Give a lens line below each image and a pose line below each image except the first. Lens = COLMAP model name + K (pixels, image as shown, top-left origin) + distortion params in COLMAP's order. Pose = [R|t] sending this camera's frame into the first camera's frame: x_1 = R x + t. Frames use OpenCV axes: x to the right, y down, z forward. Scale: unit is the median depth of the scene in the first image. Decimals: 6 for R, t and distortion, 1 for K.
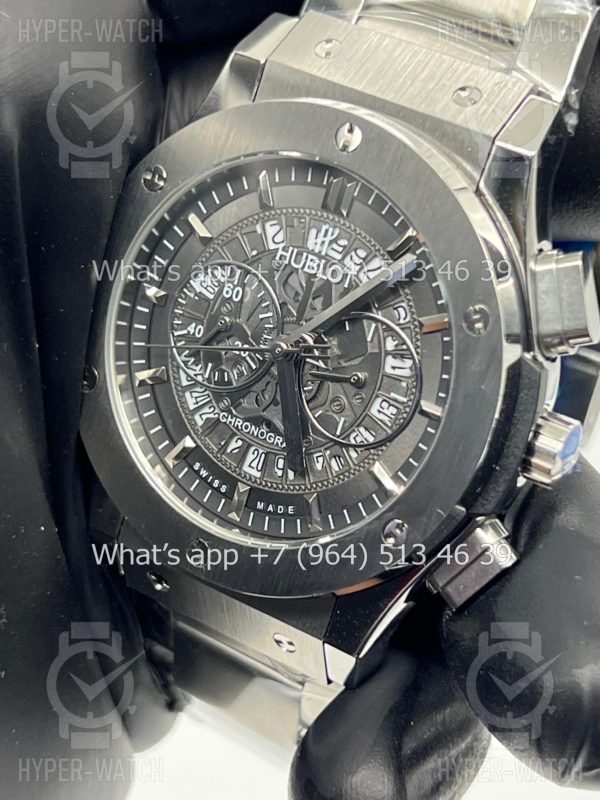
lens RADIAL K [[1874.9, 0, 296.8], [0, 1874.9, 402.8], [0, 0, 1]] dist [0.304839, 0.000000]
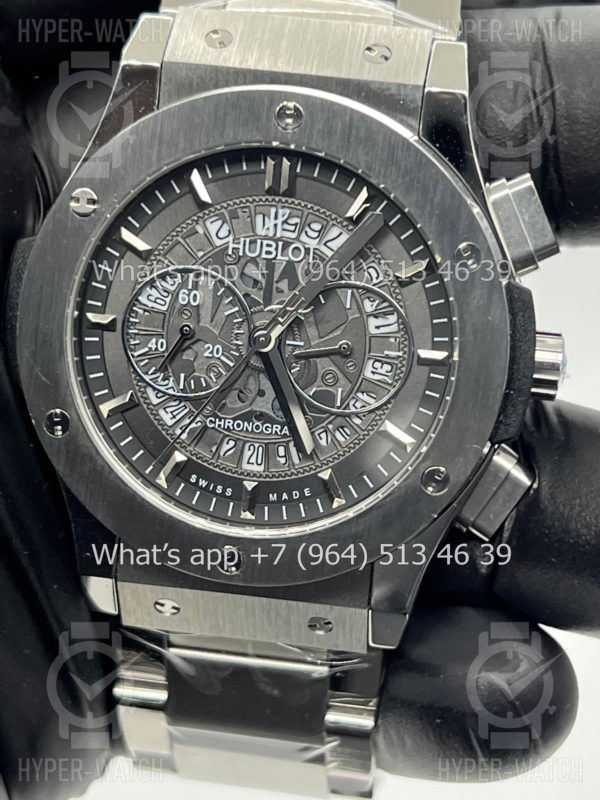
lens RADIAL K [[1874.9, 0, 299.7], [0, 1874.9, 392.1], [0, 0, 1]] dist [0.304839, 0.000000]
pose [[0.907657, -0.255572, 0.332929, -0.328447], [0.260432, 0.965002, 0.030770, -0.026496], [-0.329141, 0.058777, 0.942450, 0.053247]]
